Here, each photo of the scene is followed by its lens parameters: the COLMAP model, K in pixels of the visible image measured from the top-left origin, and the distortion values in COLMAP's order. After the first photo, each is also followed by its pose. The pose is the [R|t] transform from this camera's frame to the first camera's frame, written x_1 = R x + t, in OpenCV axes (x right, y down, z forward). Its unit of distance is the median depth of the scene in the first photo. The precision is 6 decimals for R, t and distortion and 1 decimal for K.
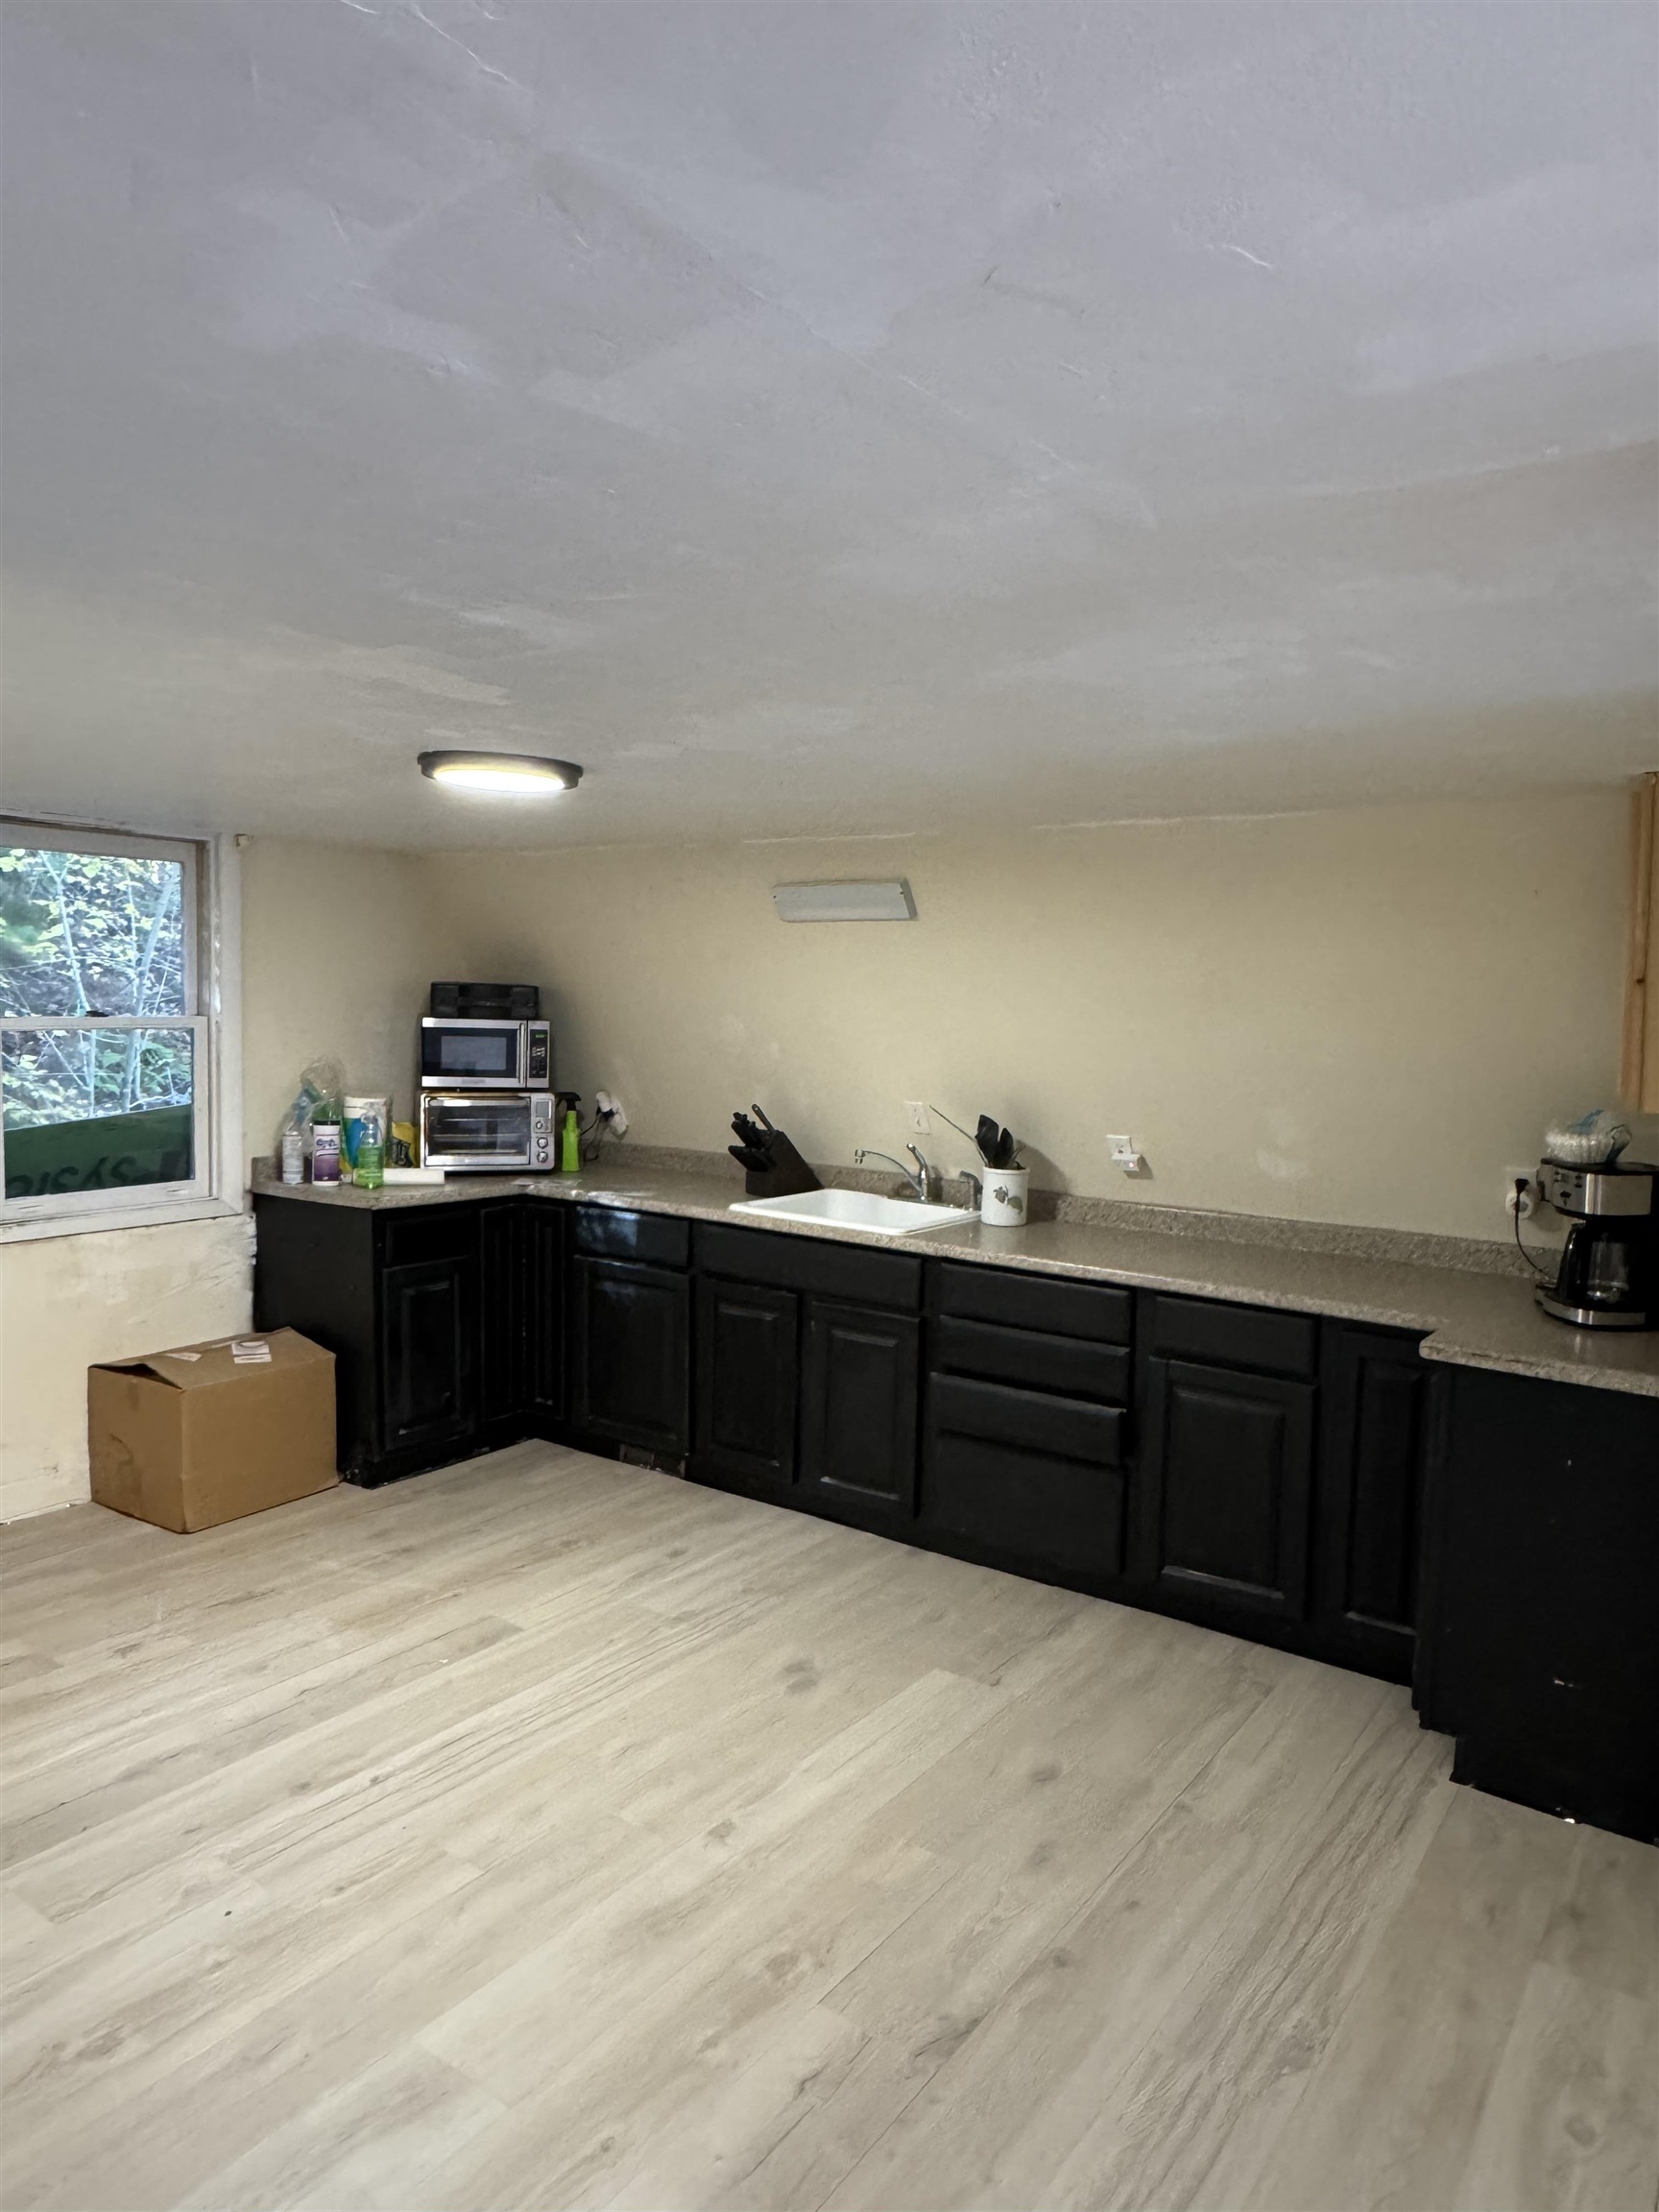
lens RADIAL K [[1400.3, 0, 830.9], [0, 1400.3, 1105.3], [0, 0, 1]] dist [-0.009088, 0.002381]
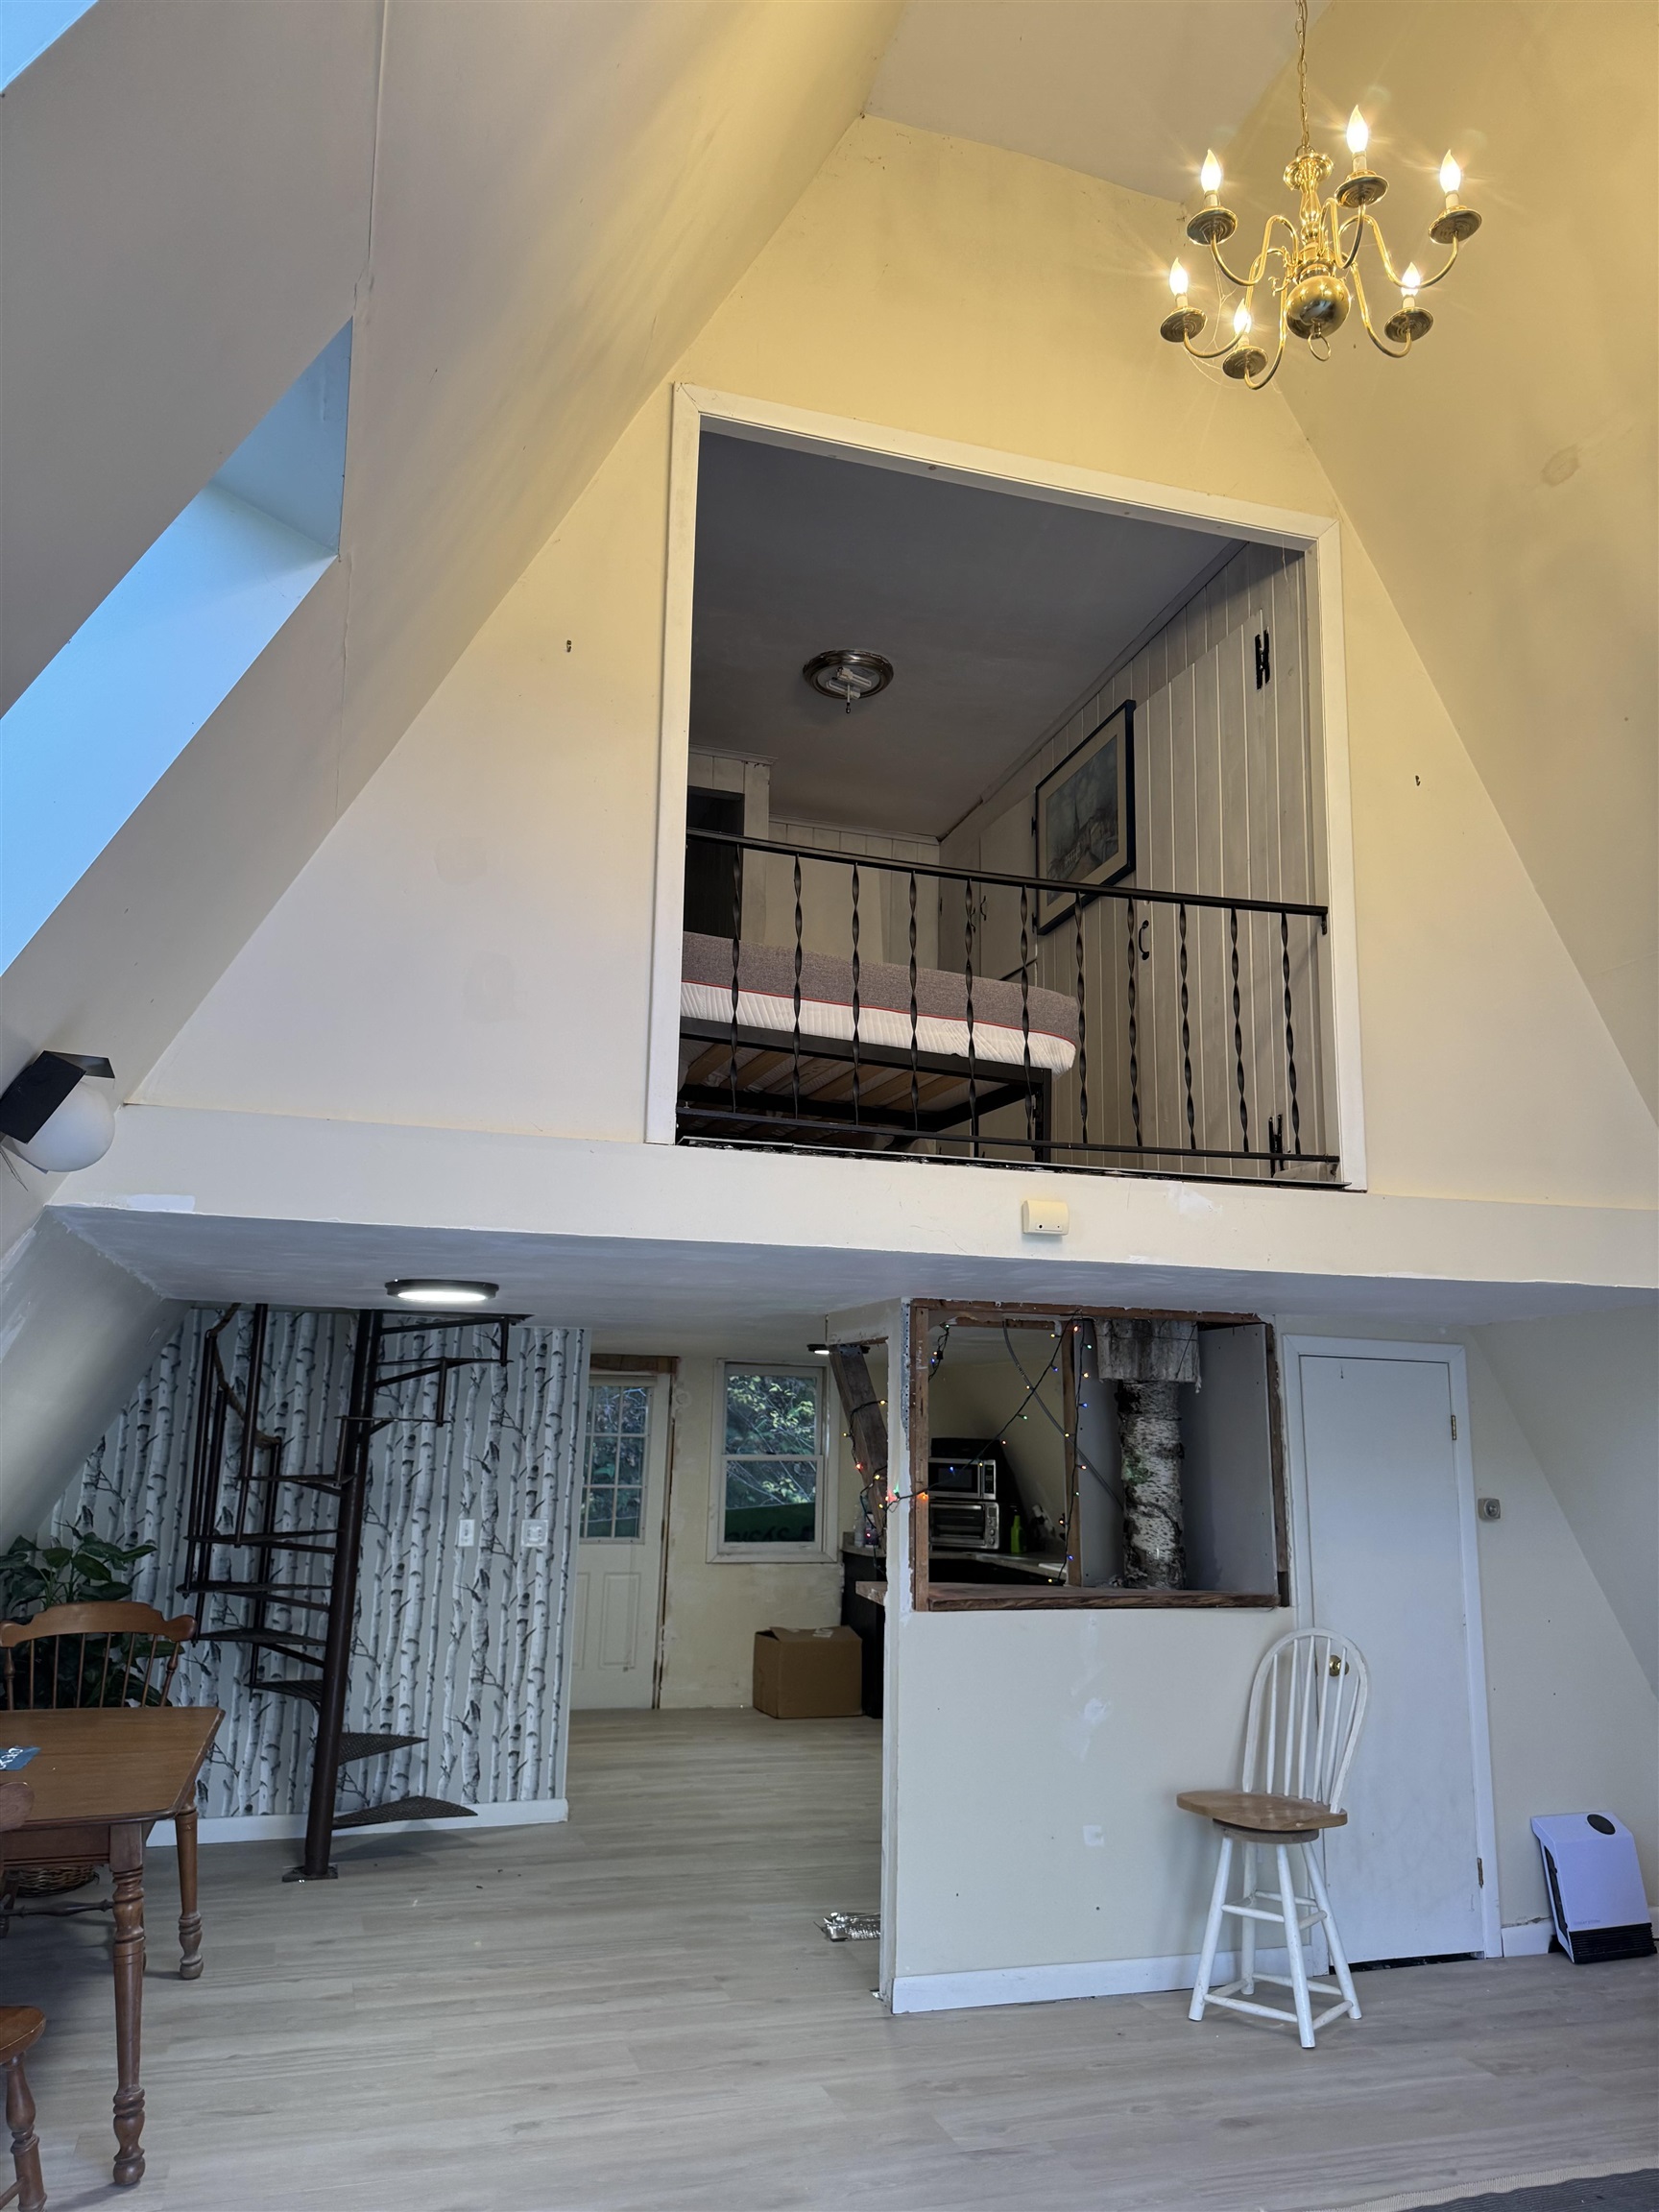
lens RADIAL K [[1571.1, 0, 835.2], [0, 1571.1, 1094.8], [0, 0, 1]] dist [-0.002802, -0.003073]
pose [[0.799034, -0.121876, -0.588805, 0.917345], [-0.056687, 0.959612, -0.275556, 0.057001], [0.598608, 0.253556, 0.759854, -0.783474]]
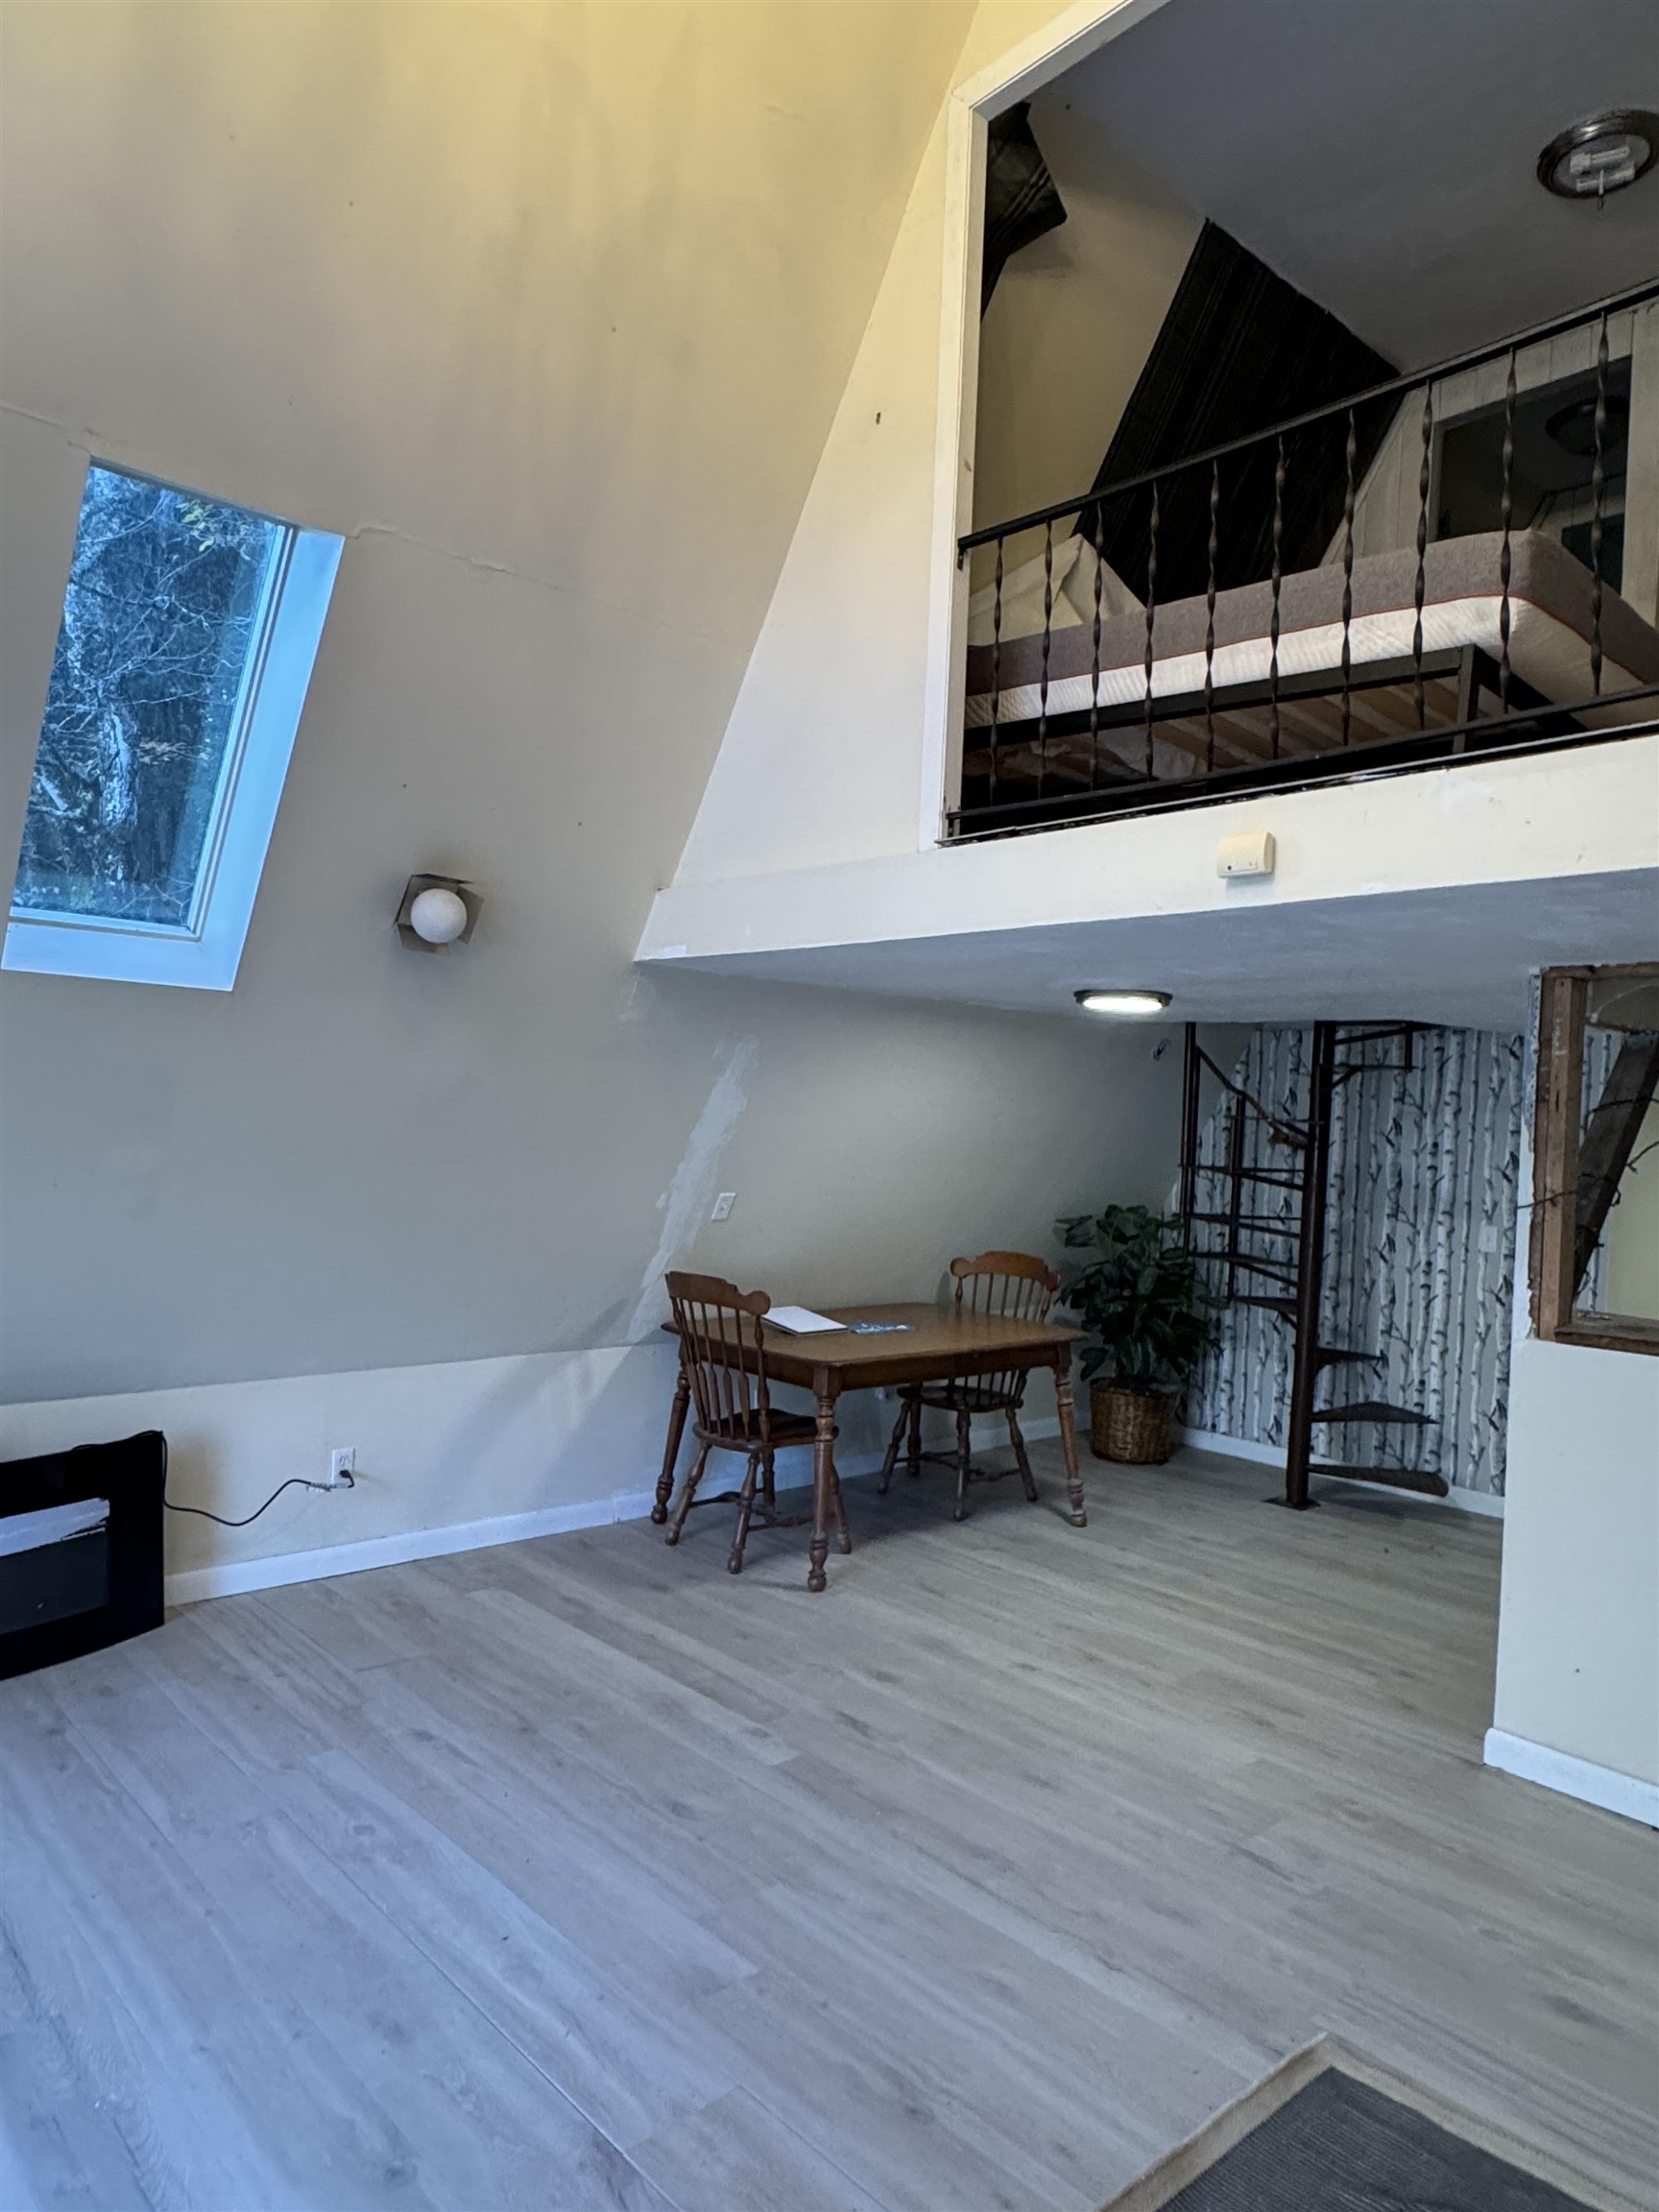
lens RADIAL K [[1400.3, 0, 834.2], [0, 1400.3, 1114.5], [0, 0, 1]] dist [-0.009088, 0.002381]
pose [[-0.200004, -0.016626, -0.979654, 1.371299], [-0.127222, 0.991832, 0.009141, -0.027556], [0.971500, 0.126462, -0.200485, 0.558380]]
